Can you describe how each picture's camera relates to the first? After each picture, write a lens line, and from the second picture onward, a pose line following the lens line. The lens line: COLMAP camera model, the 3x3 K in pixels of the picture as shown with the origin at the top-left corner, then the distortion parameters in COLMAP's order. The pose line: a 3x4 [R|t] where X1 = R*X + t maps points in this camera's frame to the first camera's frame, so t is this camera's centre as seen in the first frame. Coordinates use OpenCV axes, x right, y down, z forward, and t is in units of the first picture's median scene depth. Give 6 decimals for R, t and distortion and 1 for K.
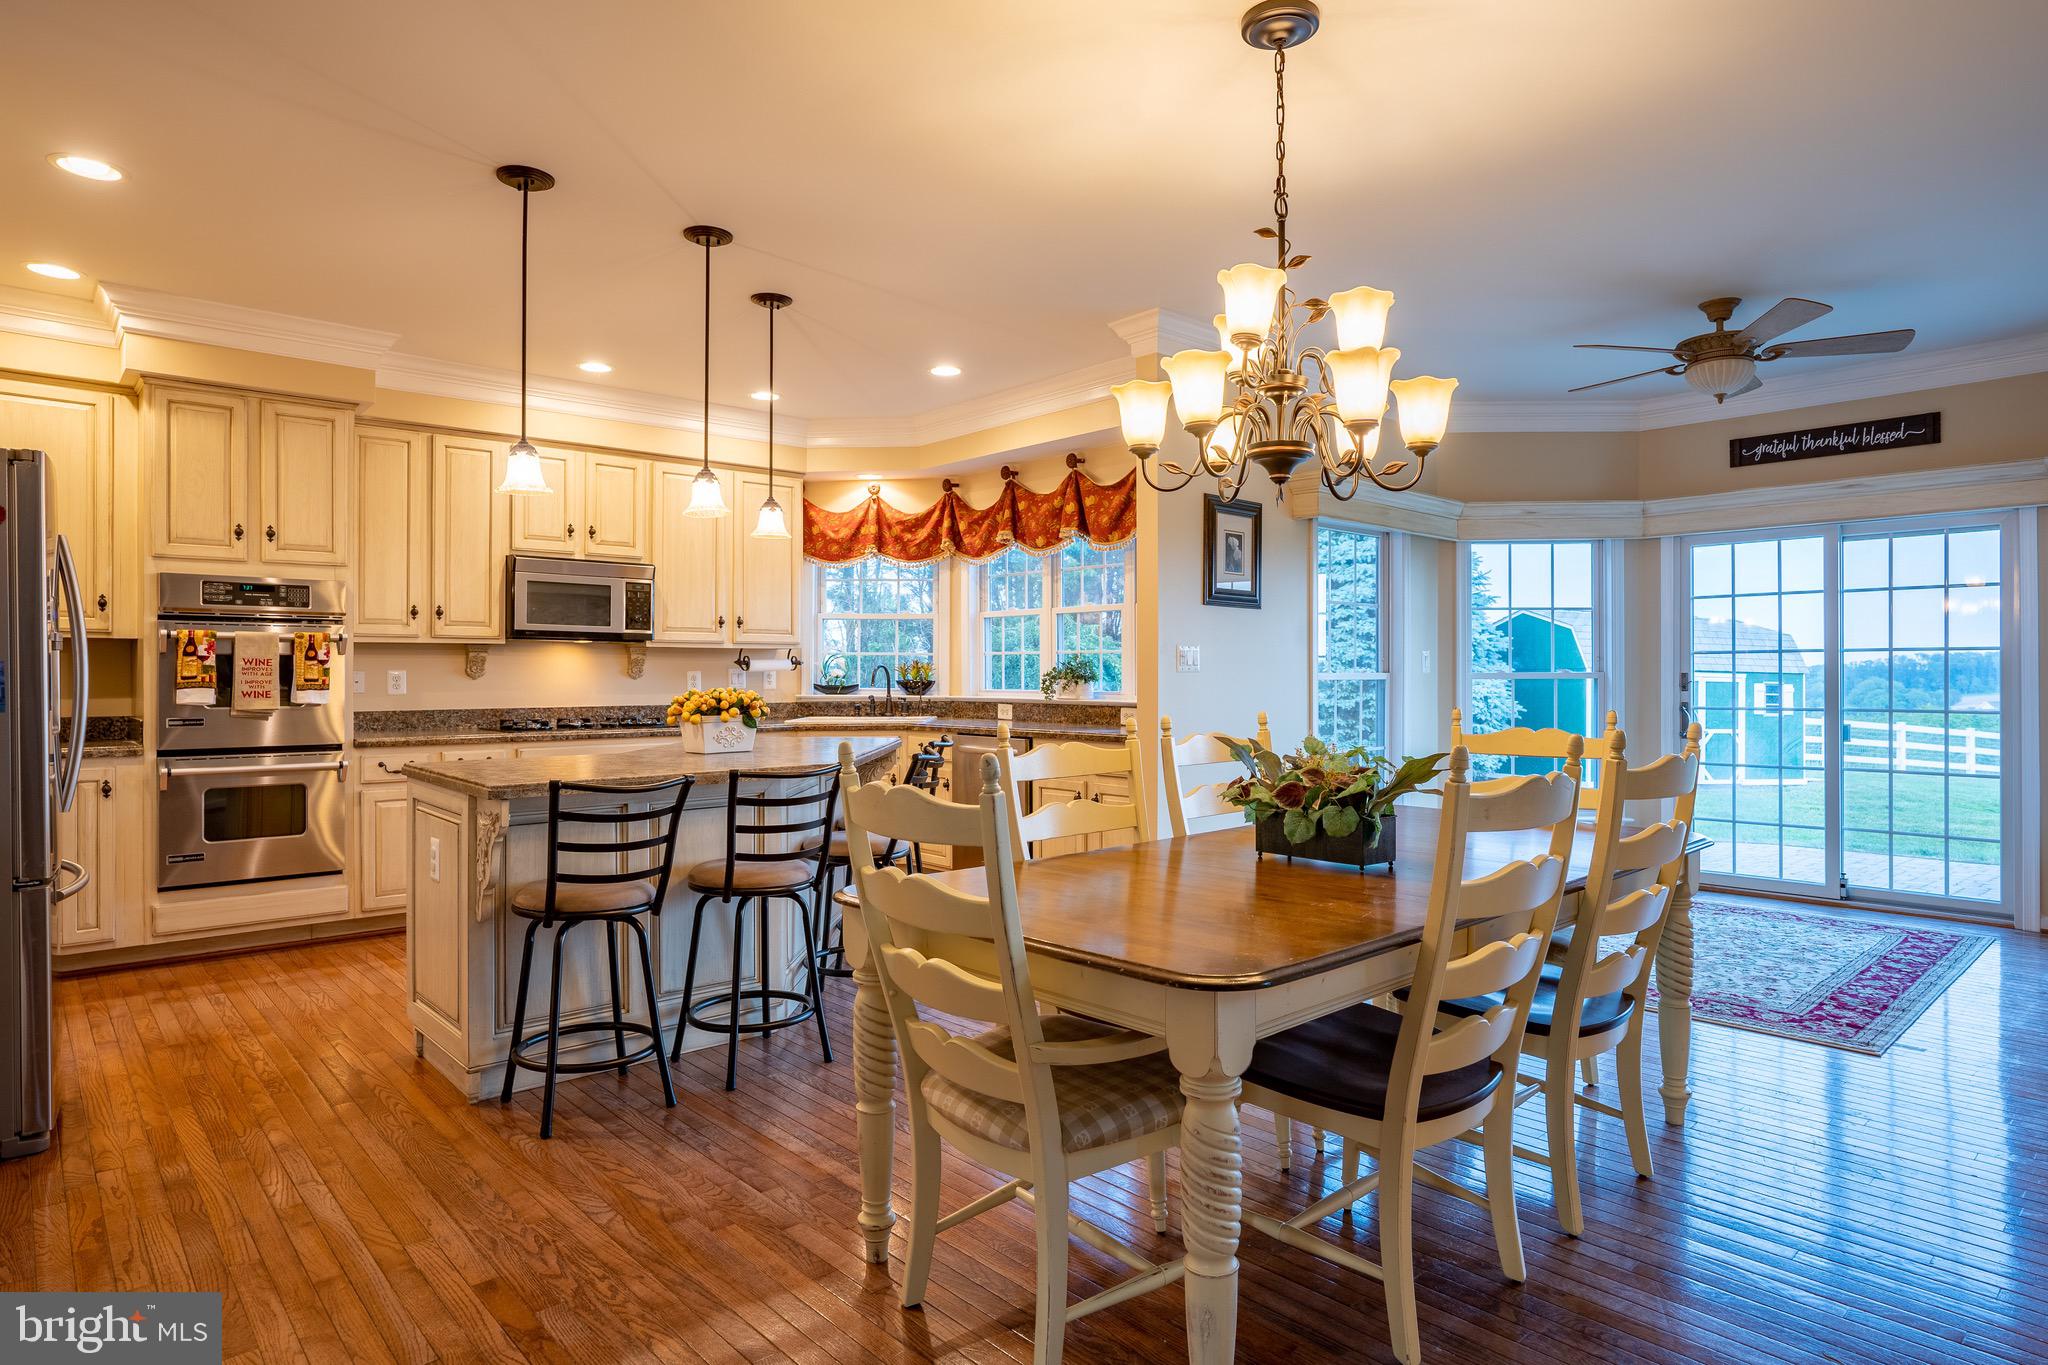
lens RADIAL K [[1135.5, 0, 1029.4], [0, 1135.5, 680.1], [0, 0, 1]] dist [-0.006833, -0.000975]
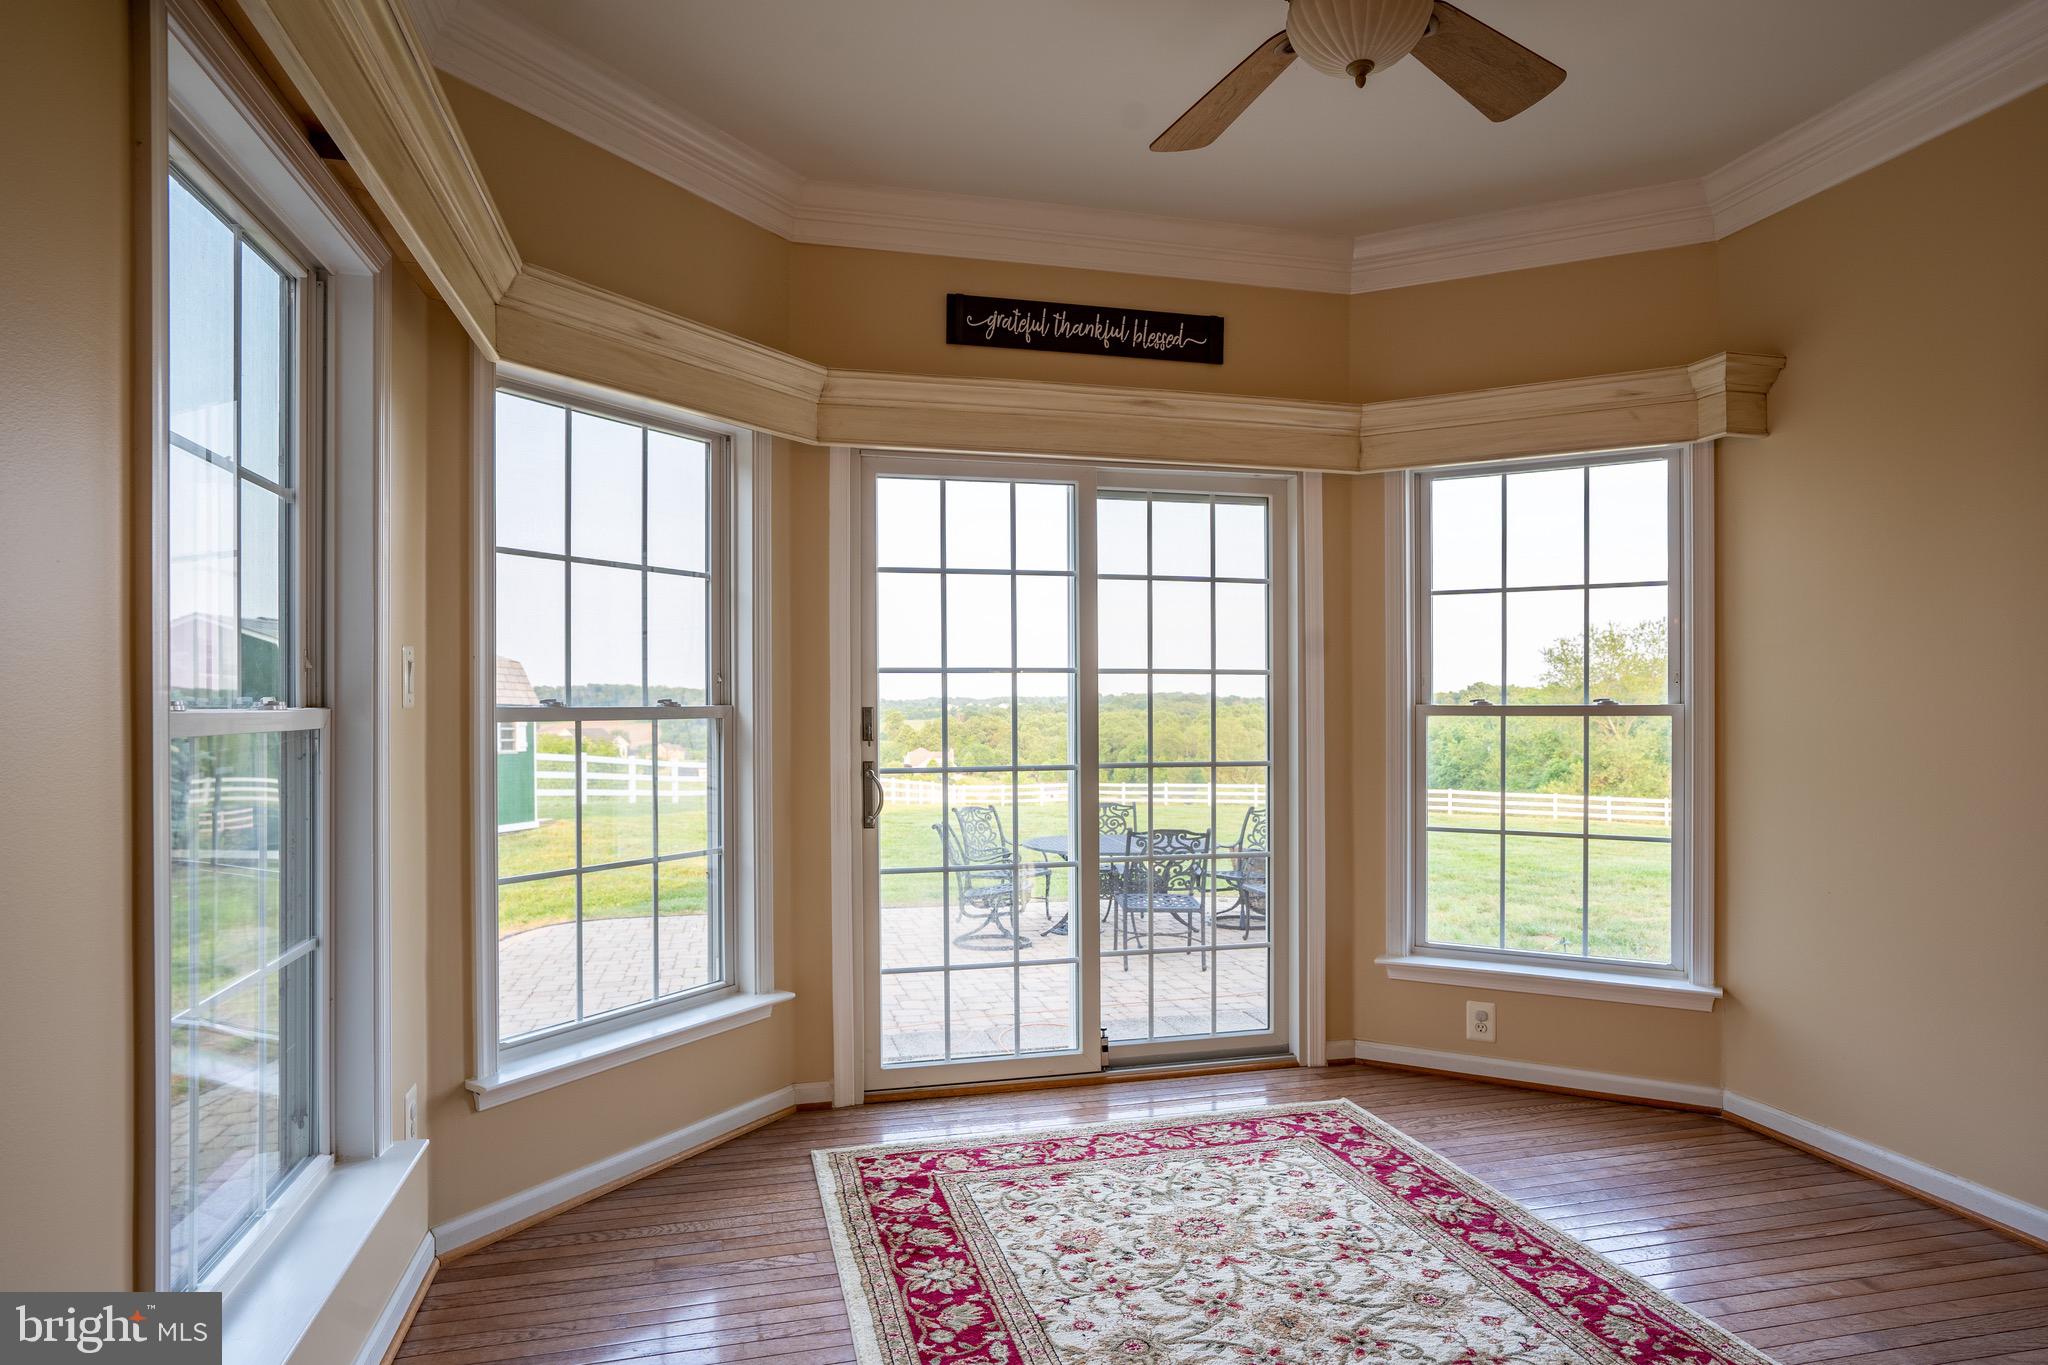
lens RADIAL K [[1174.7, 0, 1026.9], [0, 1174.7, 695.6], [0, 0, 1]] dist [-0.008320, -0.000572]
pose [[0.460850, -0.003751, 0.887470, 0.125013], [0.004665, 0.999987, 0.001804, -0.014111], [-0.887466, 0.003309, 0.460861, 0.730507]]
